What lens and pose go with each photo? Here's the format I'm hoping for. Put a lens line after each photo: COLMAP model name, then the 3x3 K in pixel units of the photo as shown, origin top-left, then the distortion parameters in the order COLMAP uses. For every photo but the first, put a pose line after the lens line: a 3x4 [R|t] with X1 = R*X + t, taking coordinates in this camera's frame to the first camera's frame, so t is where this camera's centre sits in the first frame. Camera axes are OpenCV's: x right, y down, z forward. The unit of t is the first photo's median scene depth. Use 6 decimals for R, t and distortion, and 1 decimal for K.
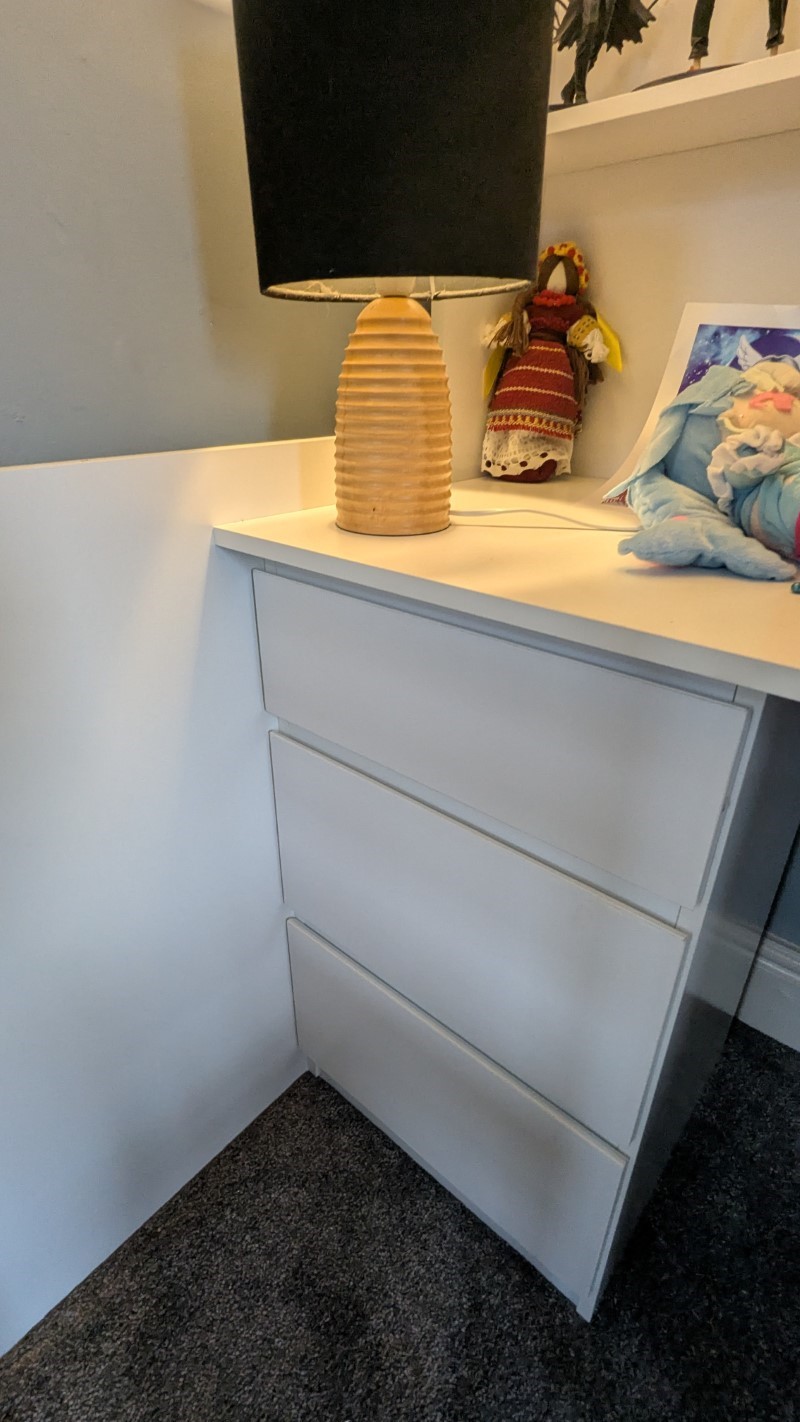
lens RADIAL K [[679.9, 0, 396.9], [0, 679.9, 715.7], [0, 0, 1]] dist [0.014391, 0.000105]
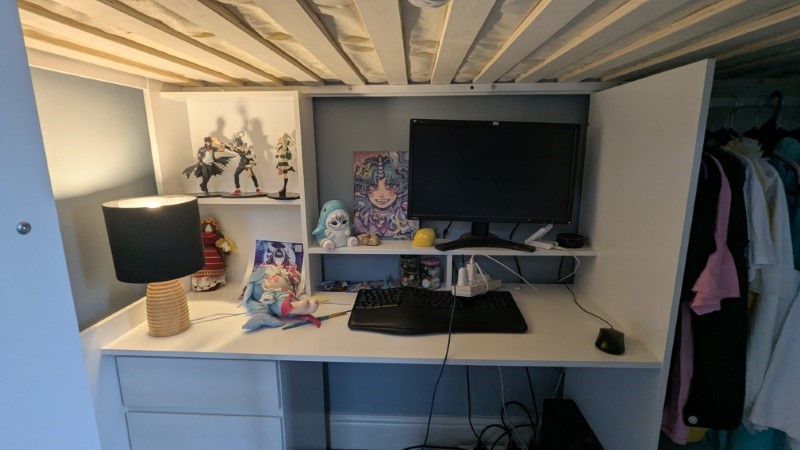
lens RADIAL K [[382.5, 0, 399.1], [0, 382.5, 228.3], [0, 0, 1]] dist [0.014391, 0.000105]
pose [[0.789067, -0.133012, 0.599734, -0.138648], [0.283022, 0.945206, -0.162739, -0.098730], [-0.545226, 0.298150, 0.783476, -0.892053]]
